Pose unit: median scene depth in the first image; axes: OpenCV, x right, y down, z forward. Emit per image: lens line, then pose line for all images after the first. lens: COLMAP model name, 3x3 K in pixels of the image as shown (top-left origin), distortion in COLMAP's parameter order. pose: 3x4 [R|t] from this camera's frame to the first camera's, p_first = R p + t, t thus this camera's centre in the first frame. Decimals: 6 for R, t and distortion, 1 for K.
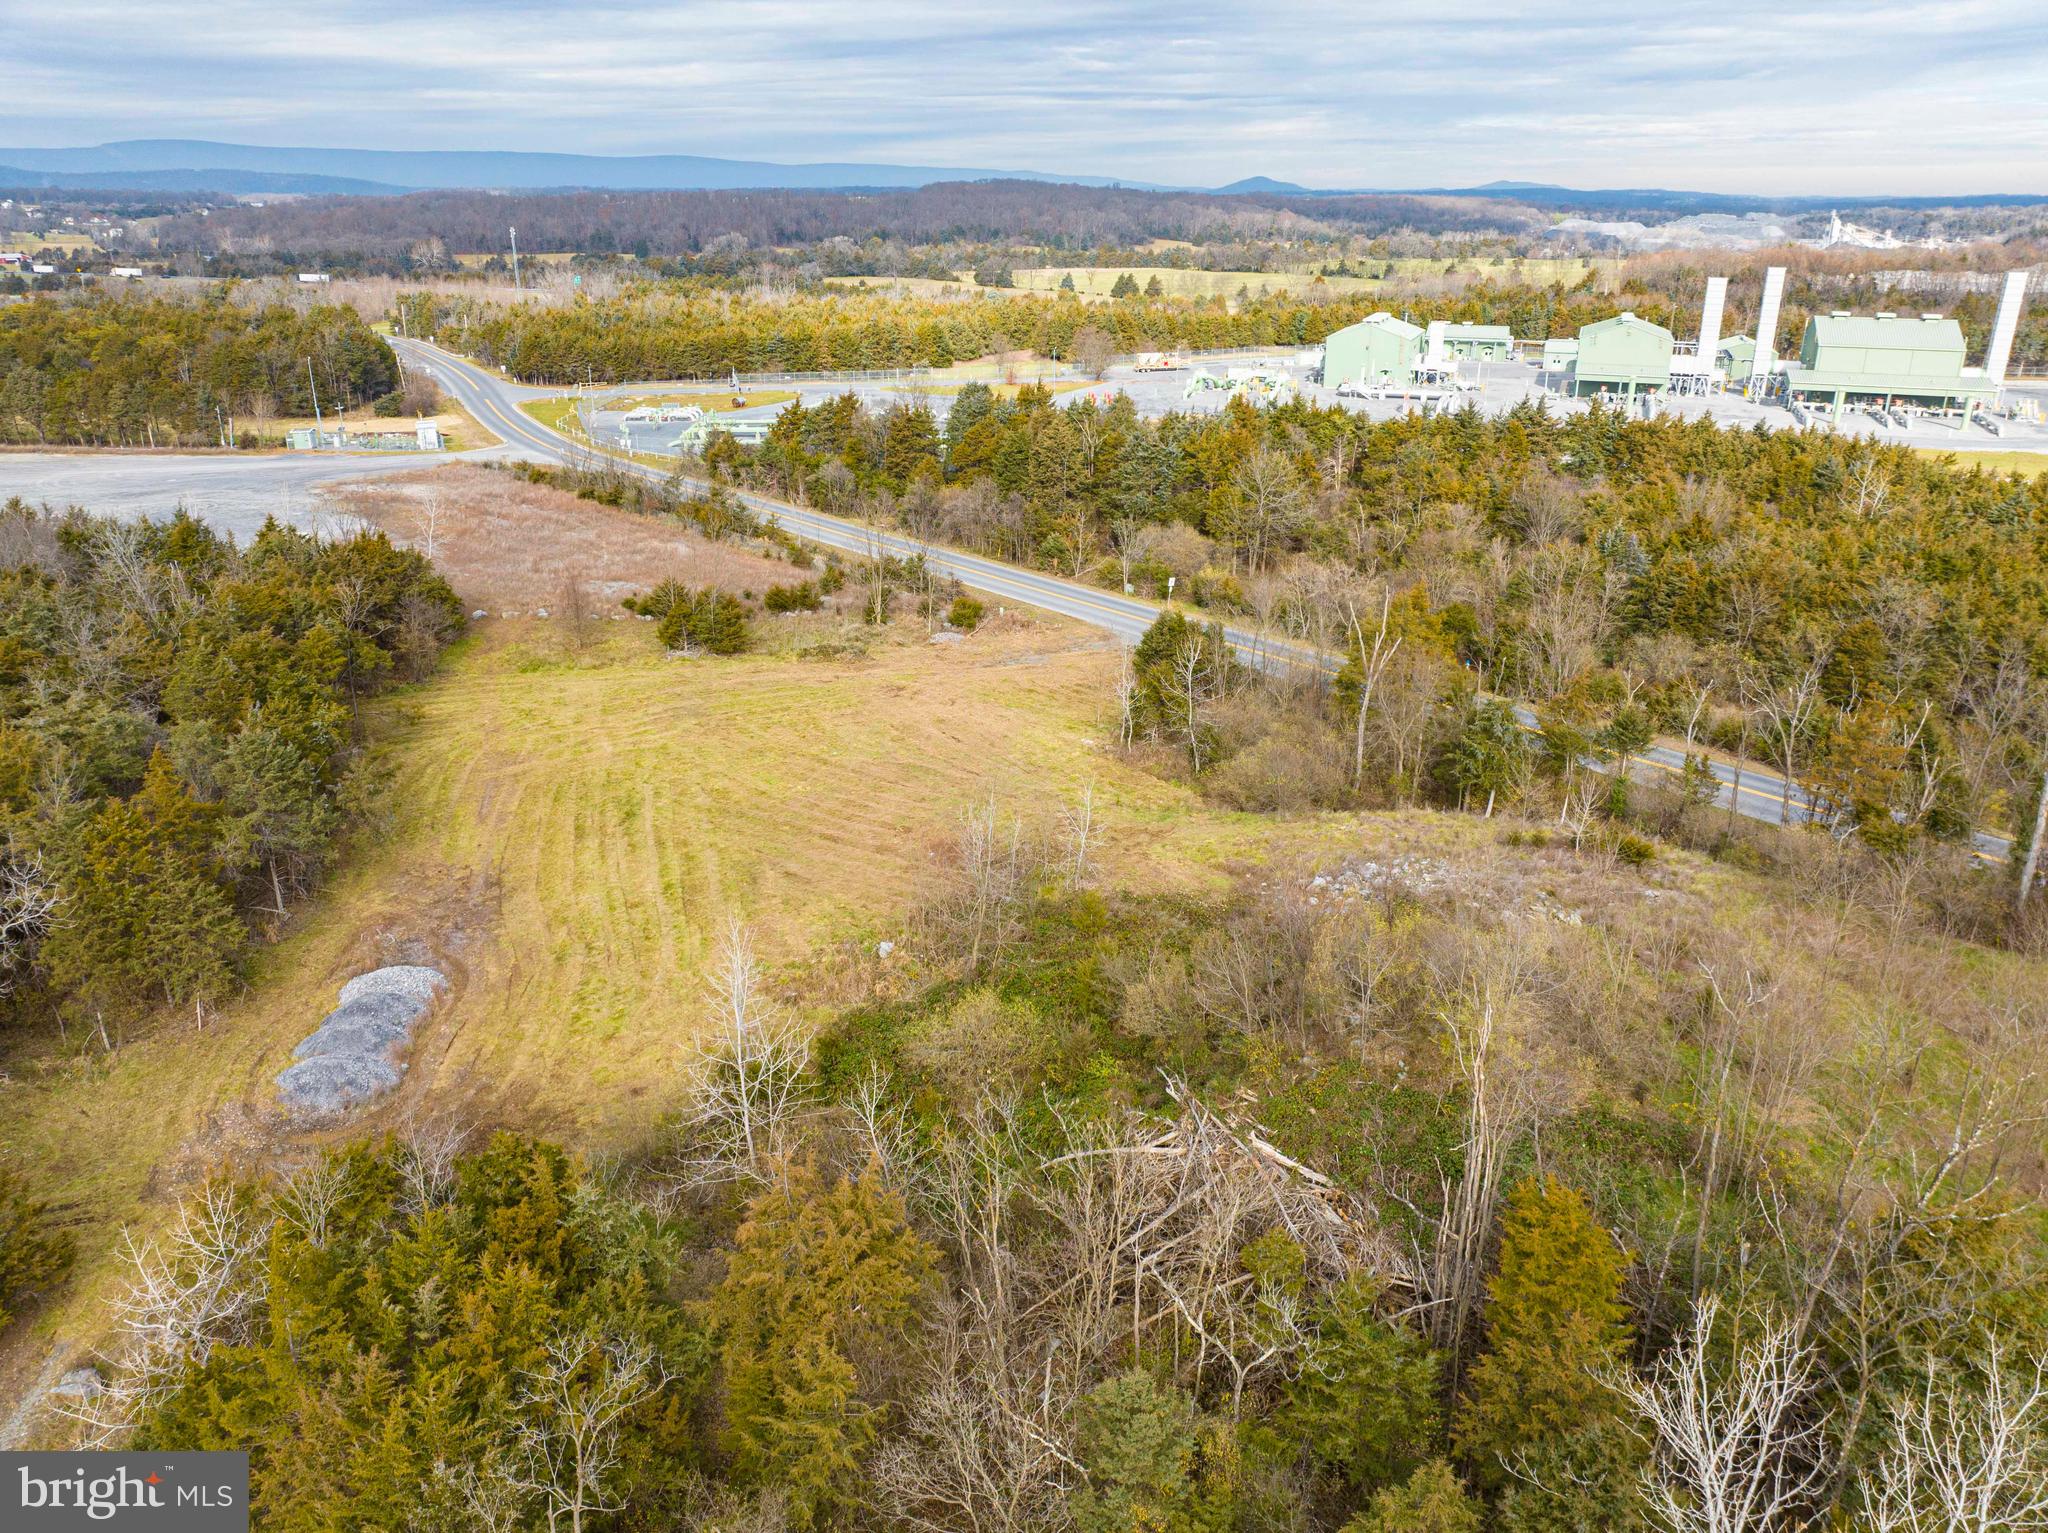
lens RADIAL K [[1428.2, 0, 1040.3], [0, 1428.2, 761.8], [0, 0, 1]] dist [-0.051773, 0.023953]
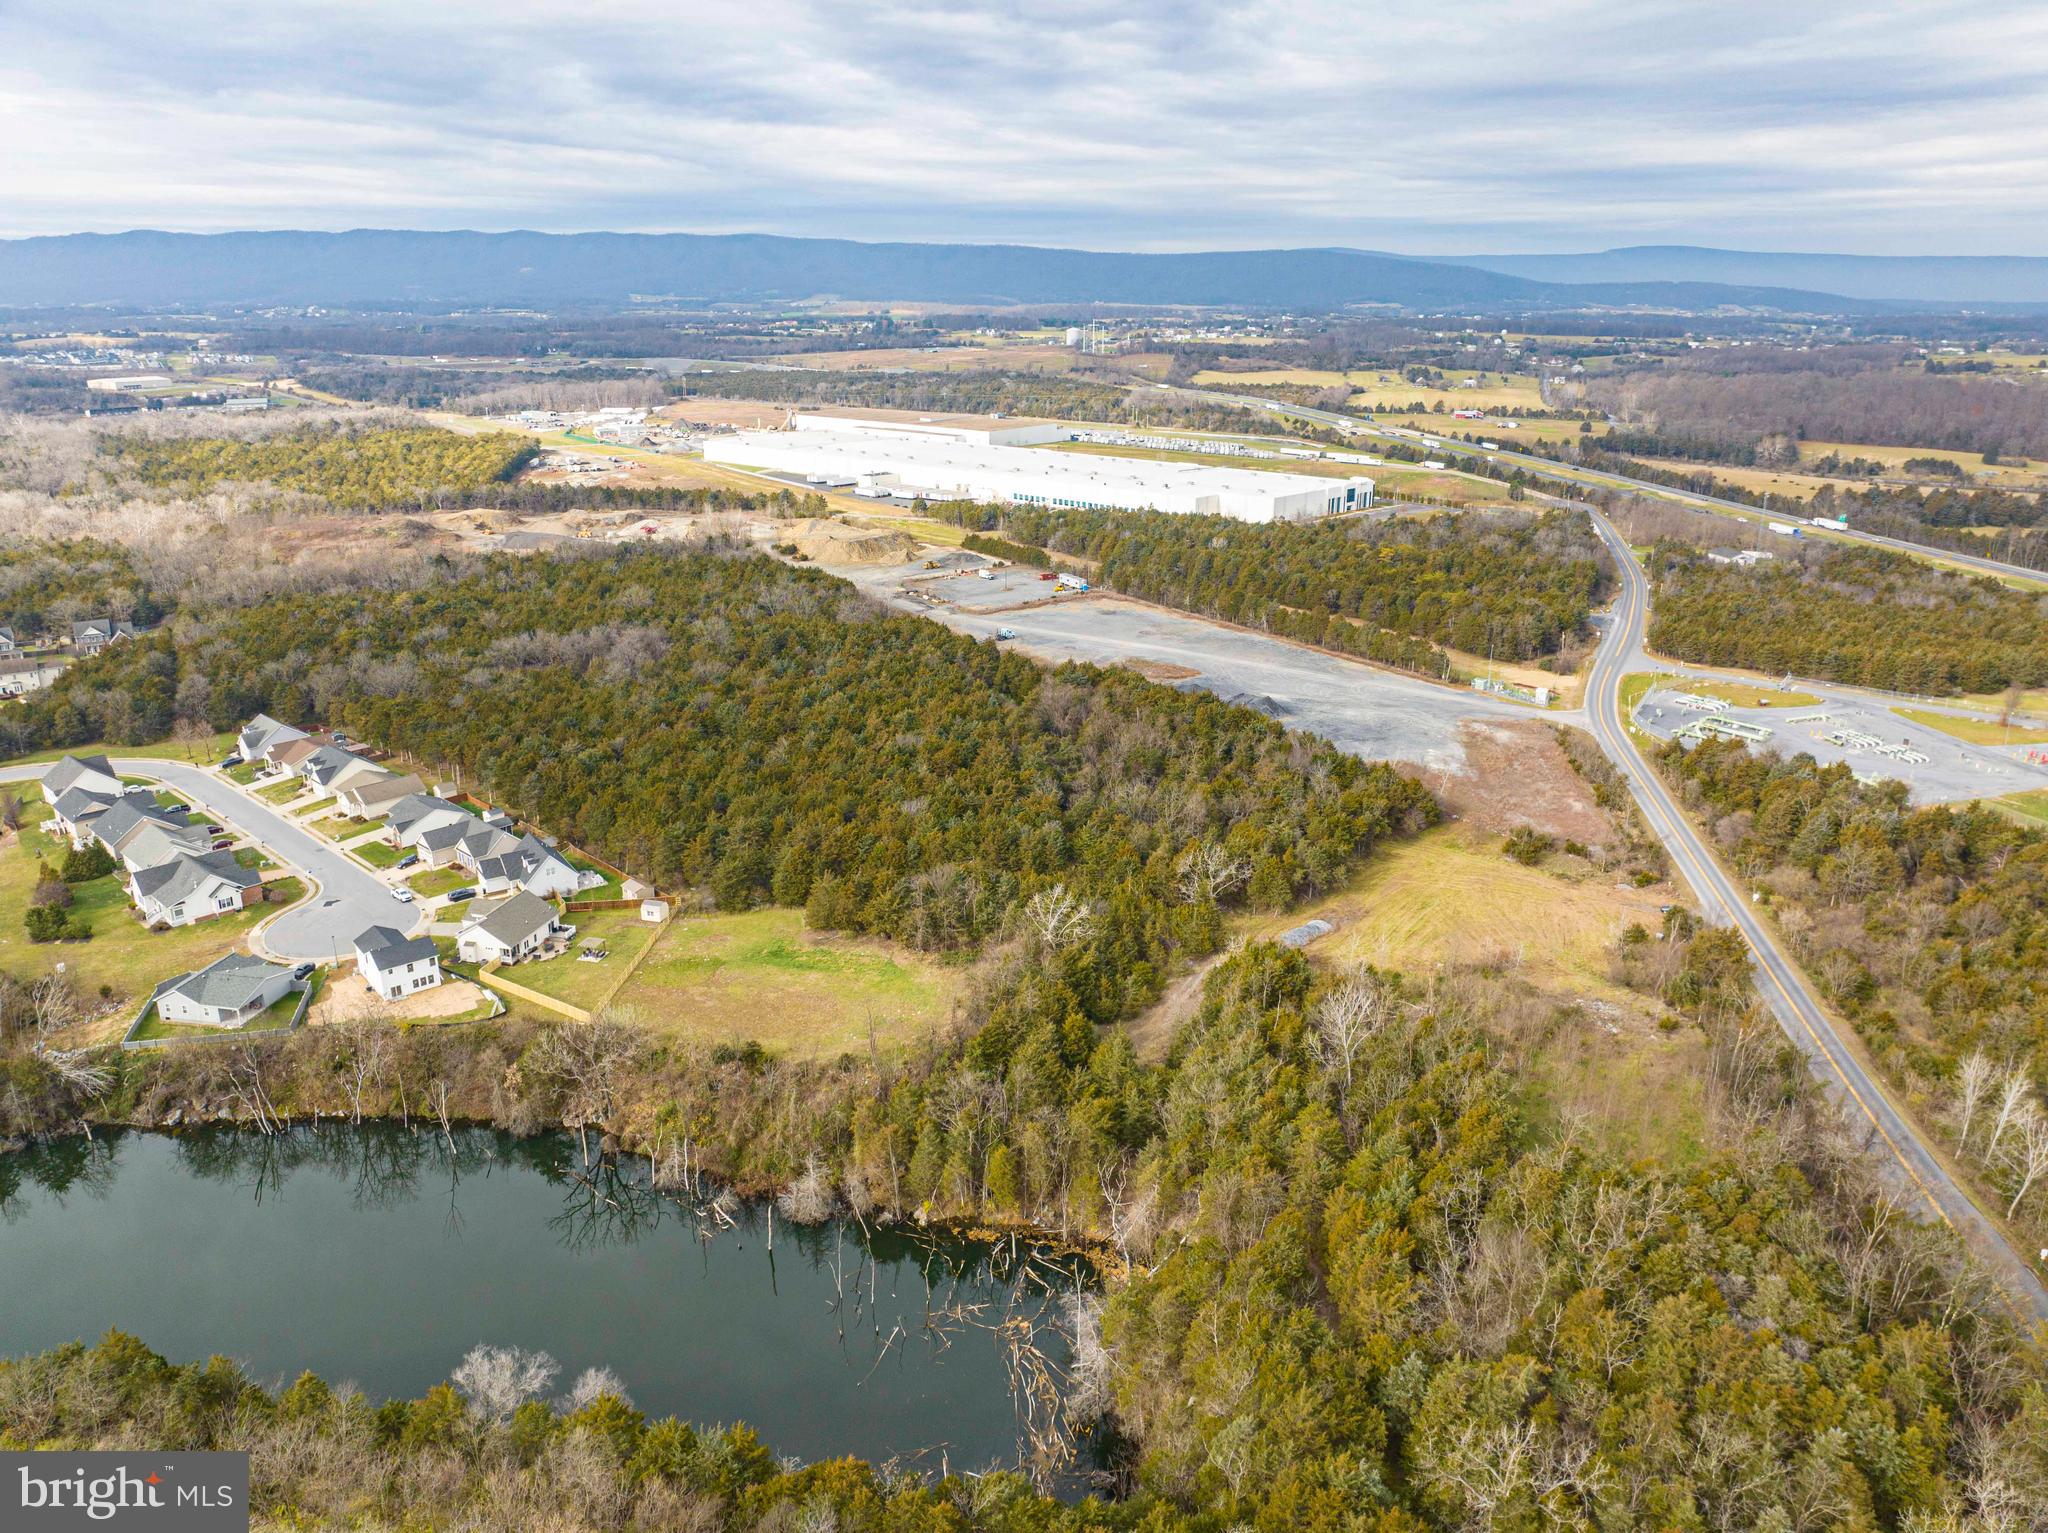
lens RADIAL K [[1437.1, 0, 1034.6], [0, 1437.1, 765.6], [0, 0, 1]] dist [-0.043221, 0.009437]
pose [[0.607897, 0.248623, -0.754087, 0.746995], [-0.292348, 0.953080, 0.078558, -0.129916], [0.738237, 0.172700, 0.652059, -0.857838]]
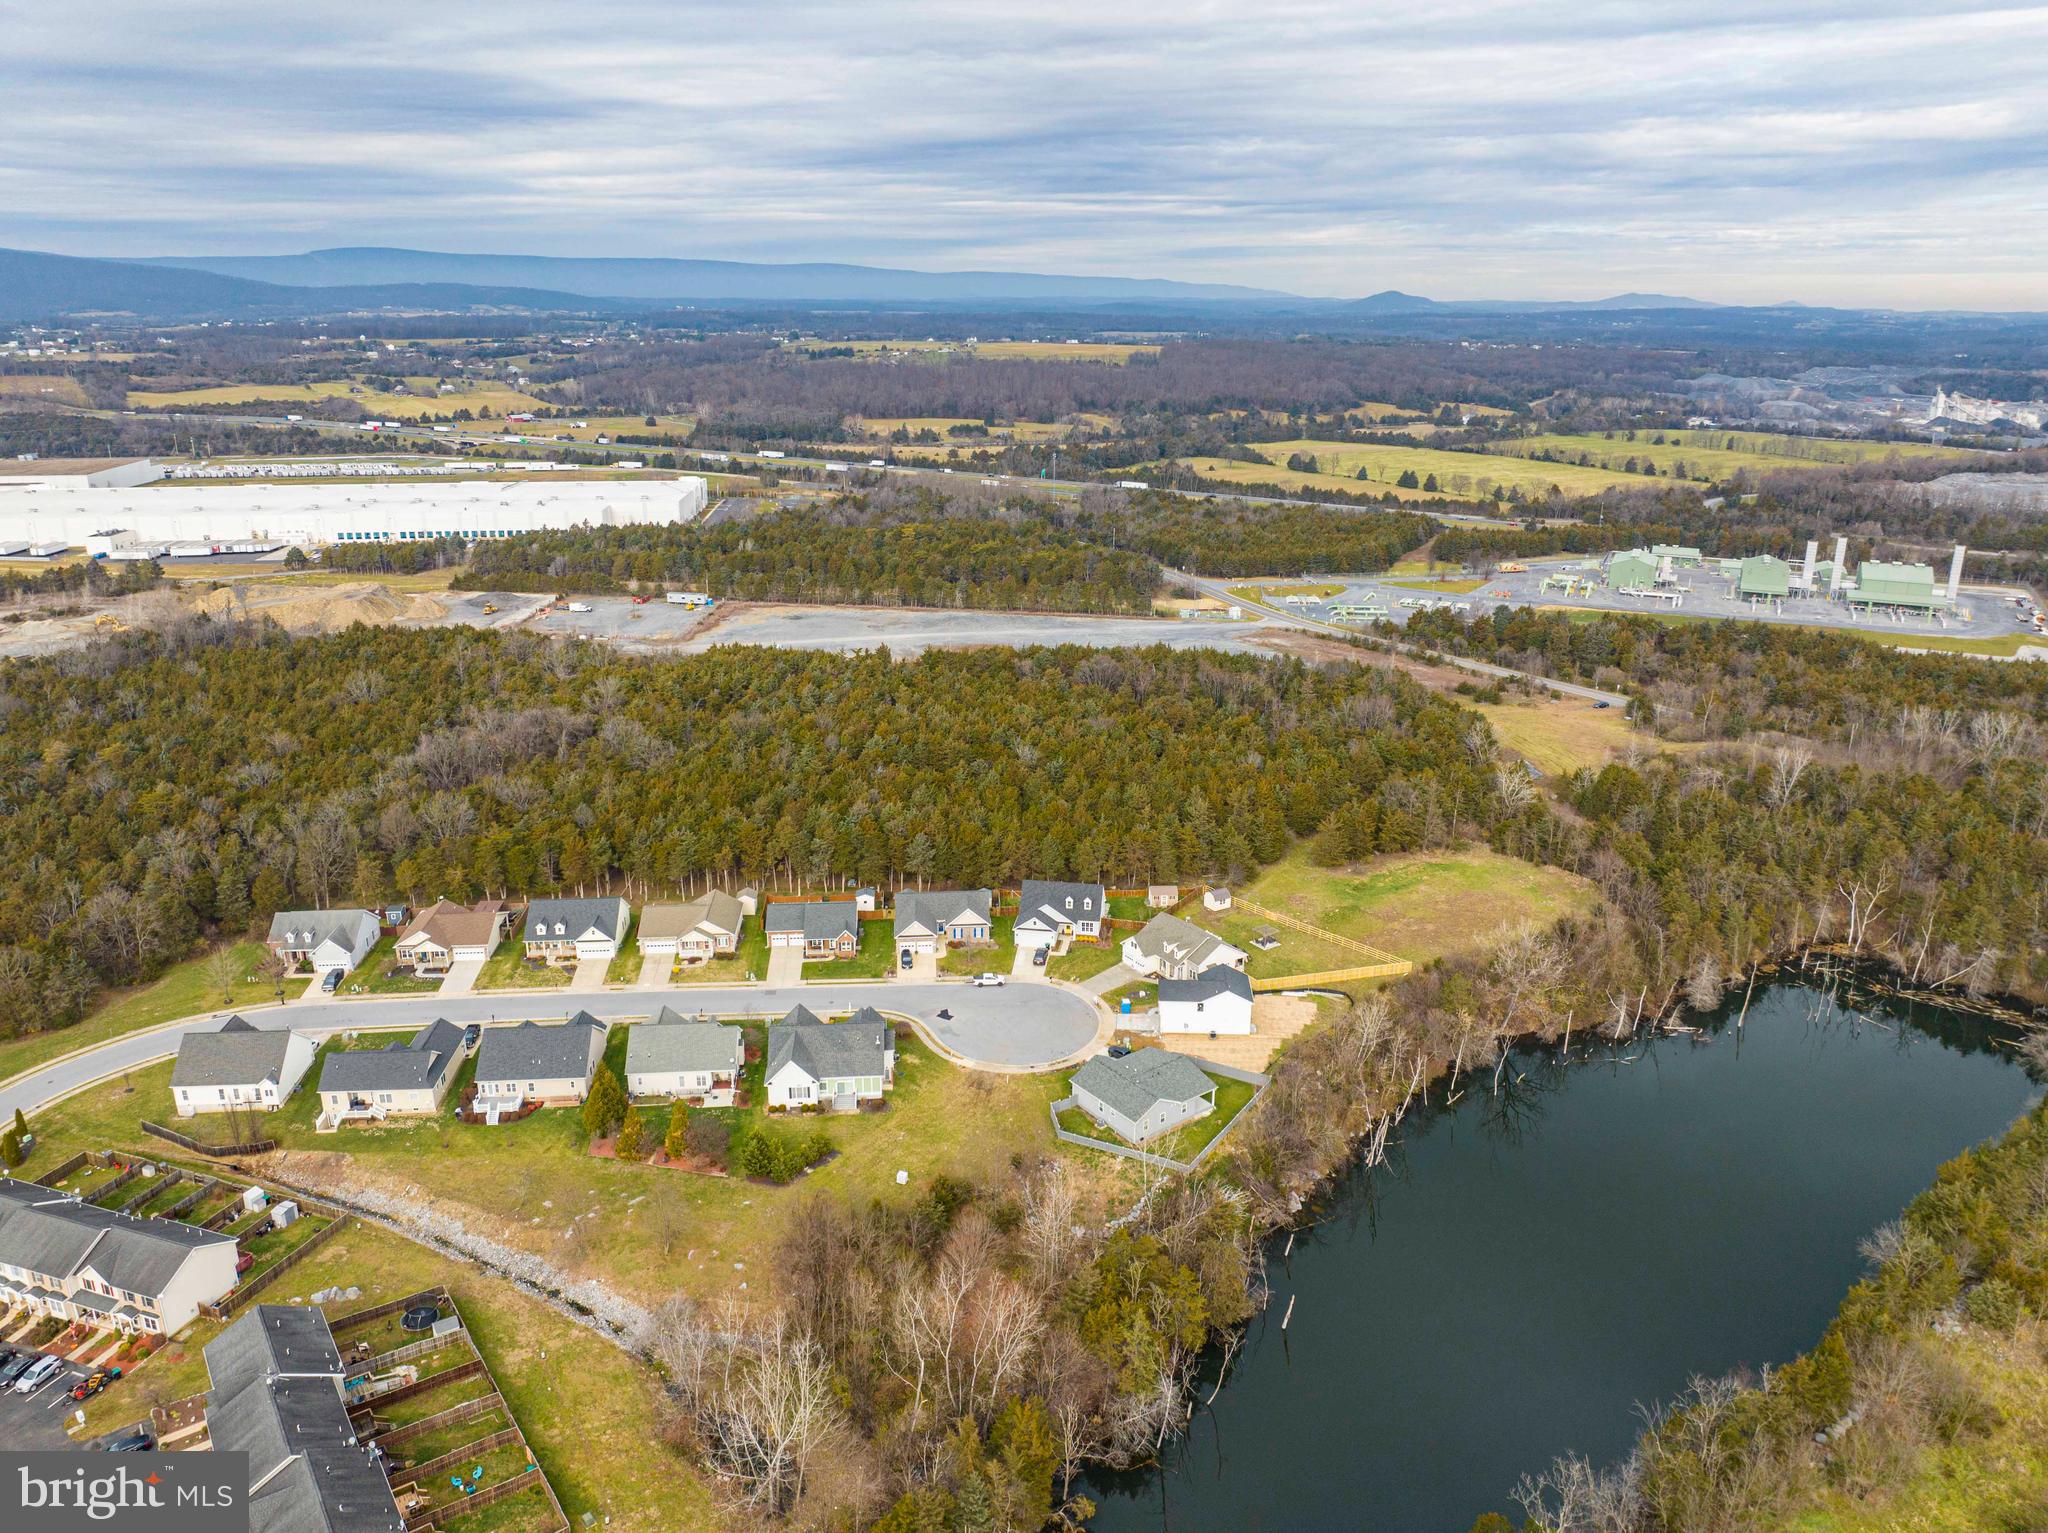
lens RADIAL K [[1437.1, 0, 1034.6], [0, 1437.1, 765.6], [0, 0, 1]] dist [-0.043221, 0.009437]
pose [[0.996546, 0.029725, -0.077547, -0.746561], [-0.034461, 0.997574, -0.060480, 0.222952], [0.075561, 0.062943, 0.995153, -1.750625]]
